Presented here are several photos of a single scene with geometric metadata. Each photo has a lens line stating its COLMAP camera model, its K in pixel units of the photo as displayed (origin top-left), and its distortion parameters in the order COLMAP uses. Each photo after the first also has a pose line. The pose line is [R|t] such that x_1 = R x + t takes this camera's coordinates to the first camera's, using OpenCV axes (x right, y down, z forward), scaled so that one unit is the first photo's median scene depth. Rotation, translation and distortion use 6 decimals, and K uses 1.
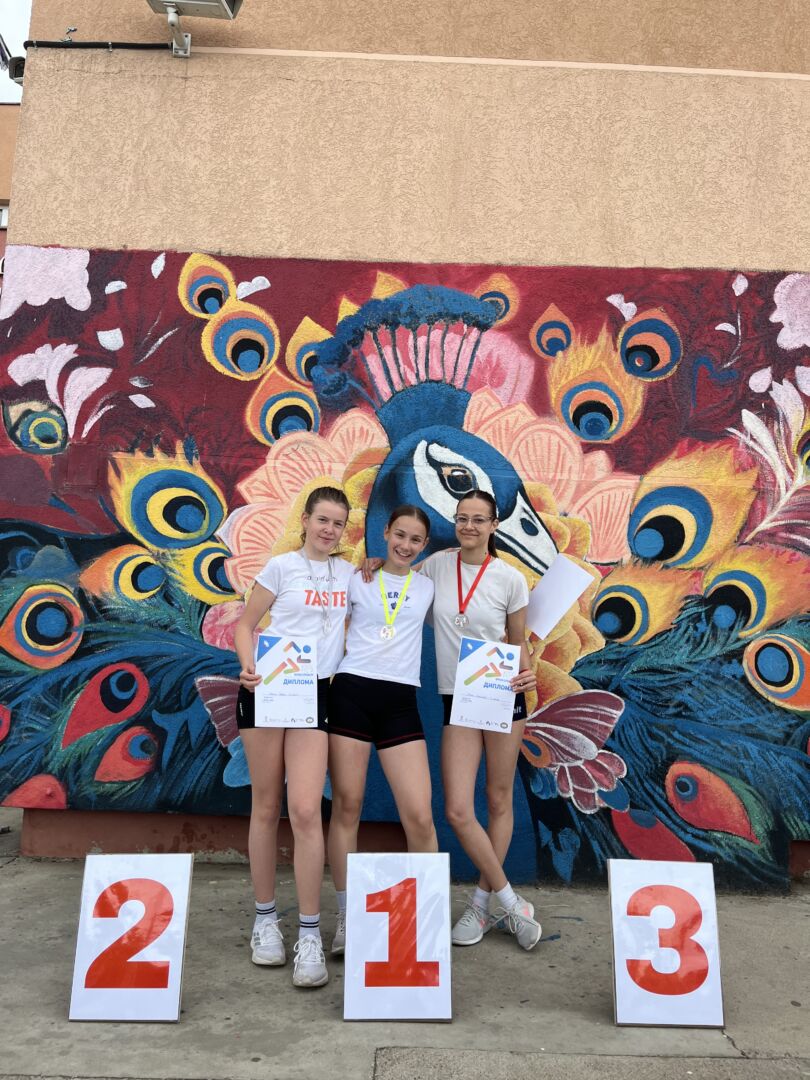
lens RADIAL K [[823.9, 0, 407.6], [0, 823.9, 528.7], [0, 0, 1]] dist [0.057483, -0.082290]
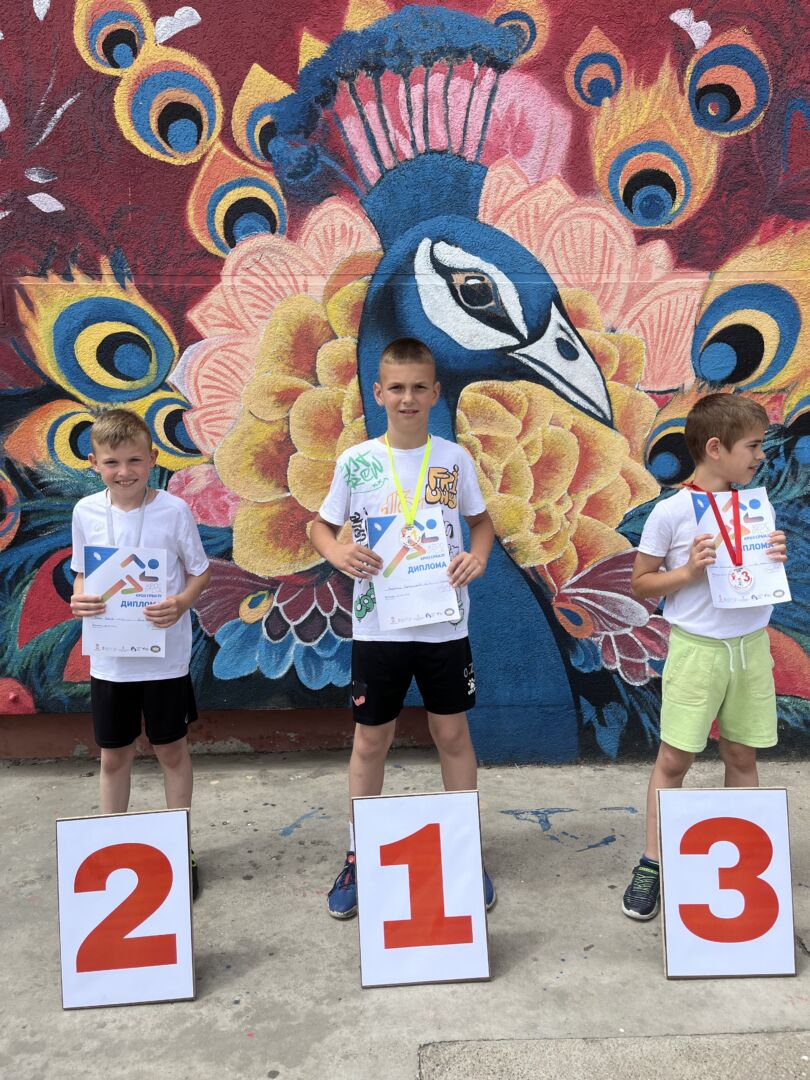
lens RADIAL K [[823.9, 0, 411.6], [0, 823.9, 546.8], [0, 0, 1]] dist [0.057483, -0.082290]
pose [[0.998465, -0.055330, 0.002464, -0.011712], [0.052740, 0.963436, 0.262698, -0.035478], [-0.016909, -0.262165, 0.964875, 0.193937]]
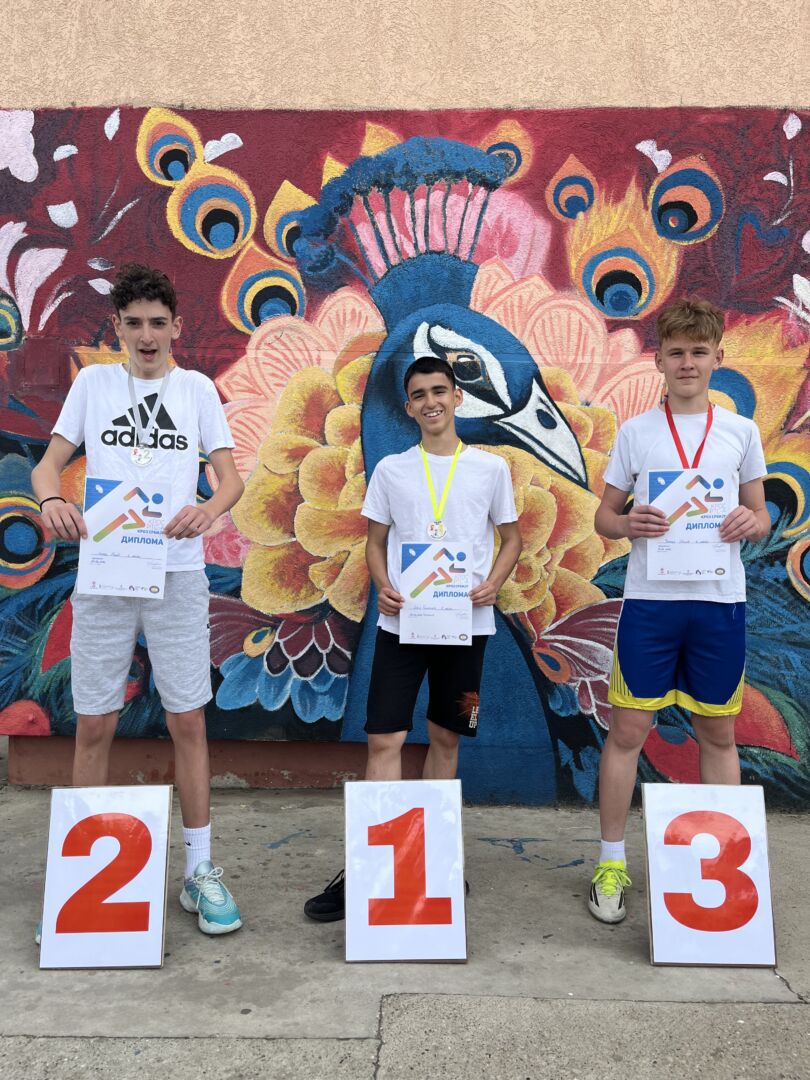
lens RADIAL K [[823.9, 0, 397.3], [0, 823.9, 547.4], [0, 0, 1]] dist [0.057483, -0.082290]
pose [[0.999425, -0.023262, -0.024665, 0.006684], [0.025947, 0.993047, 0.114819, 0.028142], [0.021823, -0.115393, 0.993080, 0.100282]]
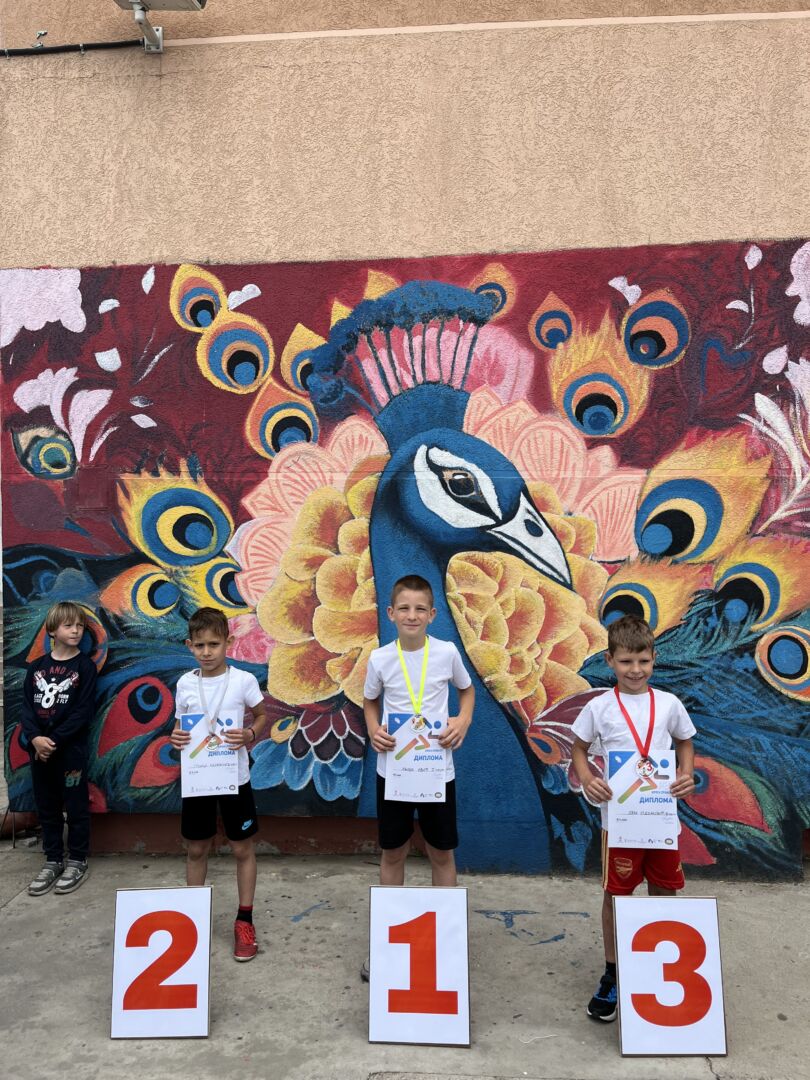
lens RADIAL K [[823.9, 0, 407.0], [0, 823.9, 541.5], [0, 0, 1]] dist [0.057483, -0.082290]
pose [[0.995809, -0.045625, -0.079261, 0.073339], [0.054382, 0.992209, 0.112092, -0.104656], [0.073529, -0.115932, 0.990532, 0.004988]]
